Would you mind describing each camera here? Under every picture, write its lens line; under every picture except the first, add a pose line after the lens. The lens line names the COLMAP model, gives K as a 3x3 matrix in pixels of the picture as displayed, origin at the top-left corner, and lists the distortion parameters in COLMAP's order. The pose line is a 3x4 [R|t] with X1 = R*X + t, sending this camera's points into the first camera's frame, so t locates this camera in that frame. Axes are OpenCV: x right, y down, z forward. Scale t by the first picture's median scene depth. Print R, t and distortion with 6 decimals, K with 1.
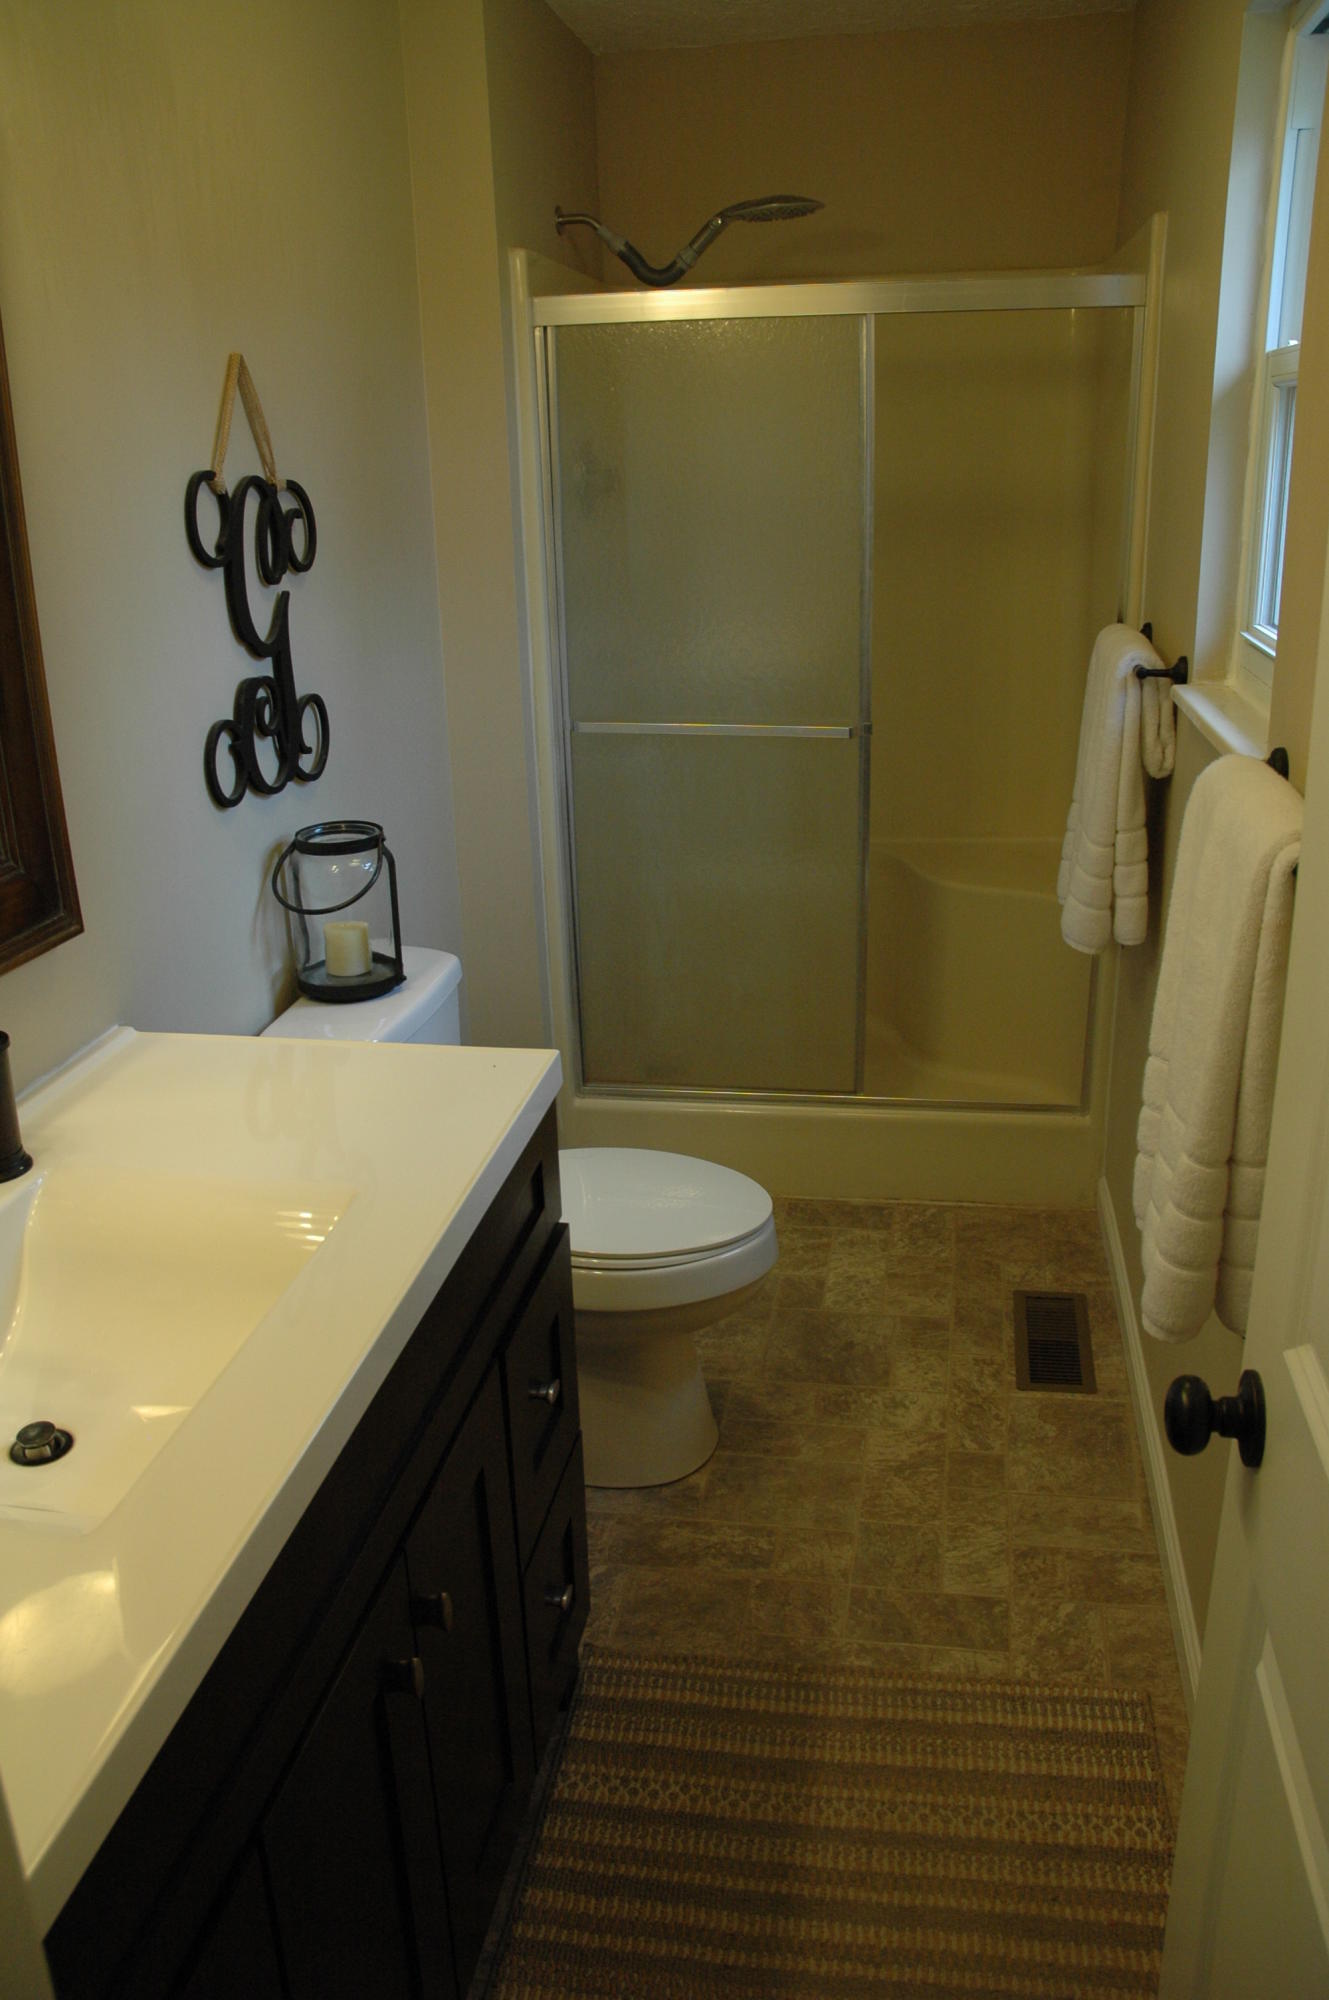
lens RADIAL K [[1577.1, 0, 672.8], [0, 1577.1, 997.5], [0, 0, 1]] dist [-0.164938, 0.167622]
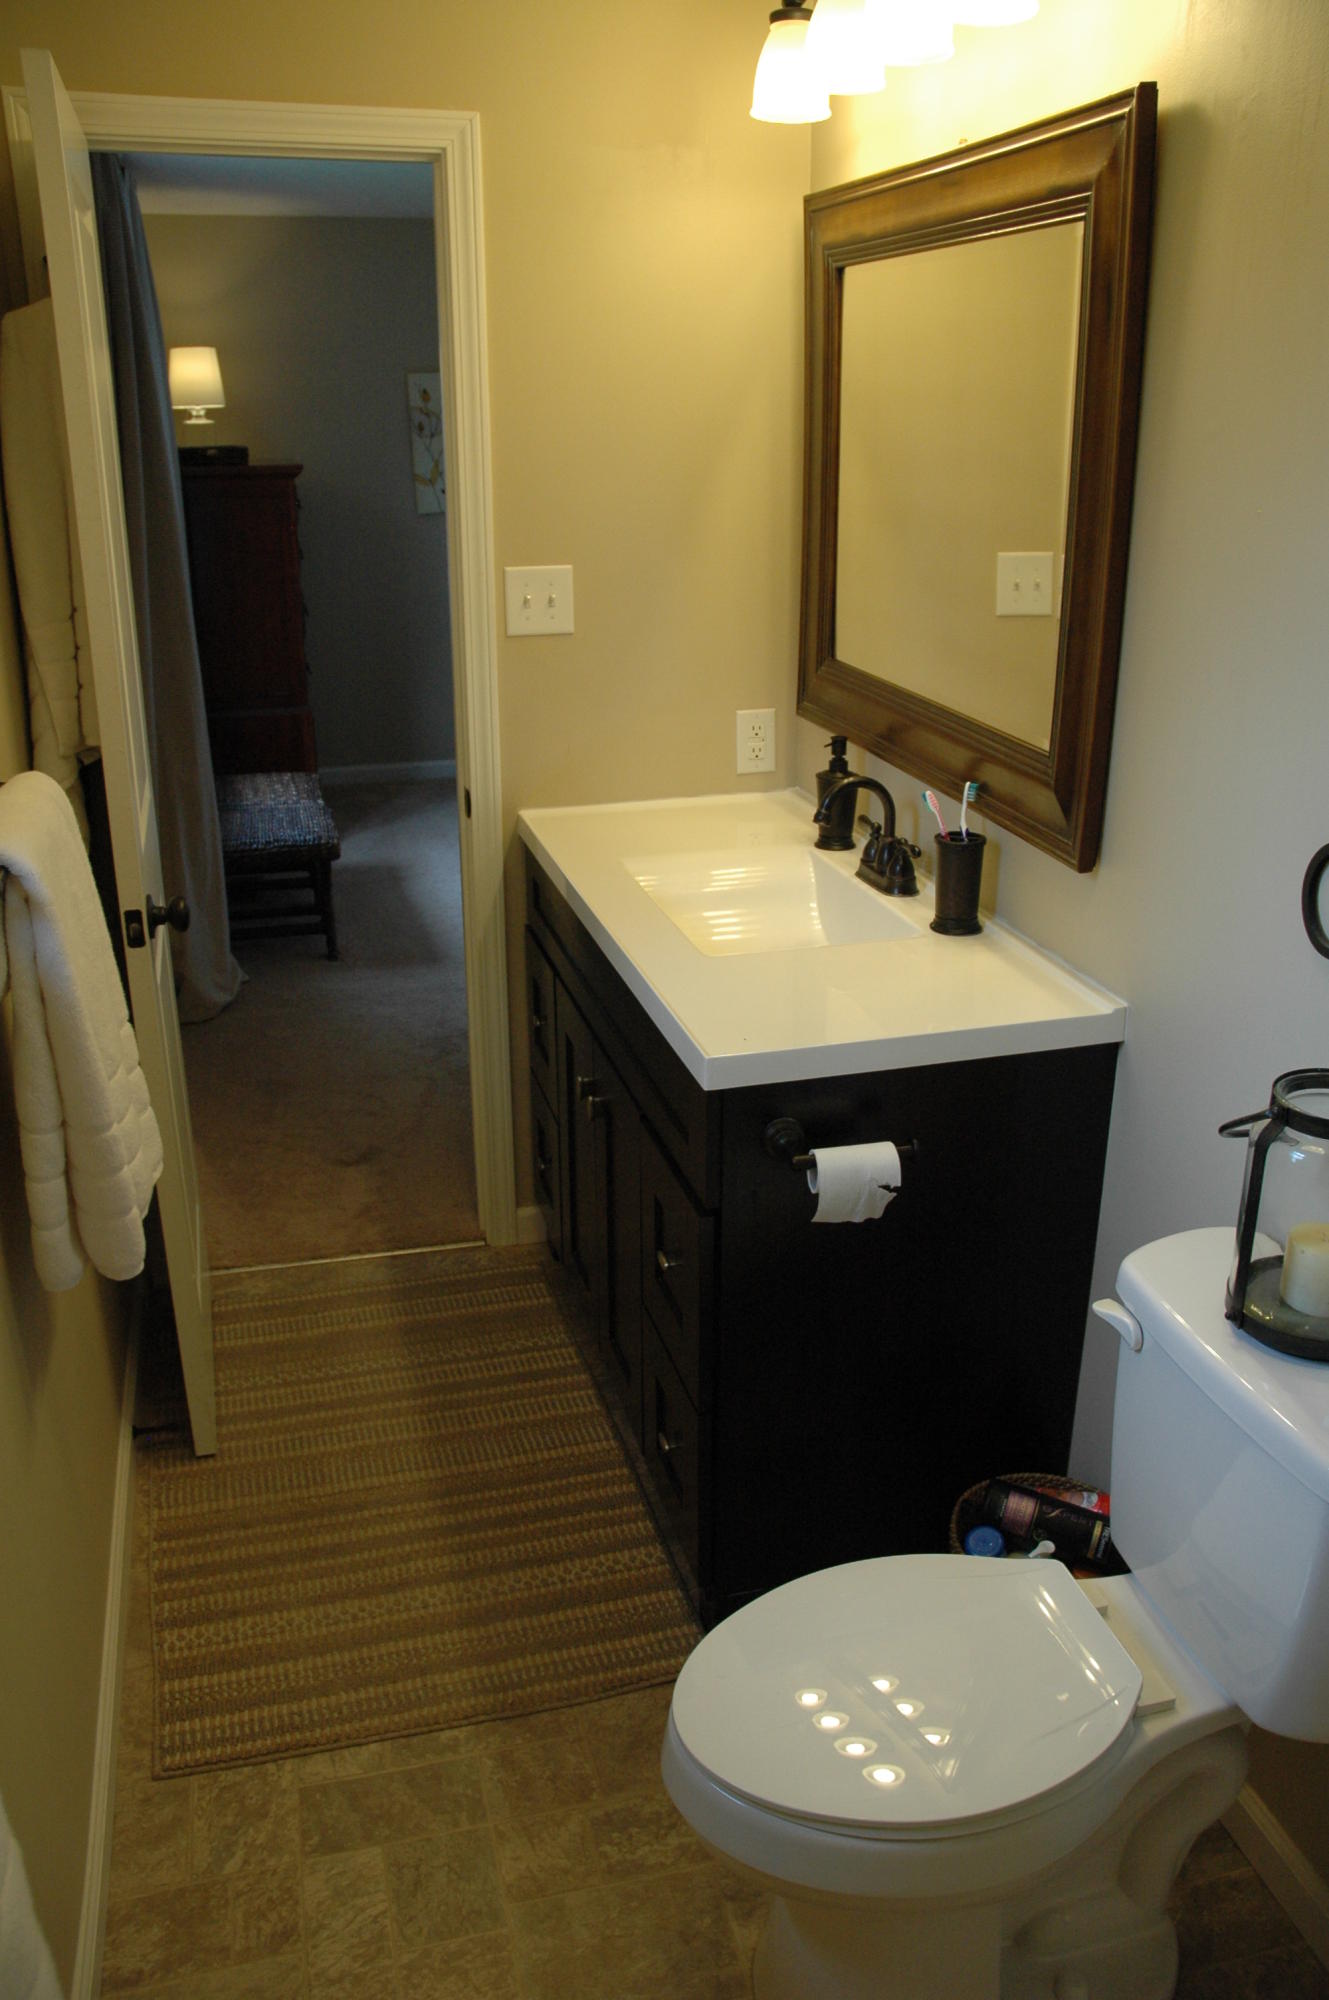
lens RADIAL K [[1577.1, 0, 672.8], [0, 1577.1, 997.5], [0, 0, 1]] dist [-0.164938, 0.167622]
pose [[-0.904541, 0.176763, -0.388022, 0.275626], [-0.118466, 0.770008, 0.626939, -0.520530], [0.409600, 0.613059, -0.675563, 1.361678]]
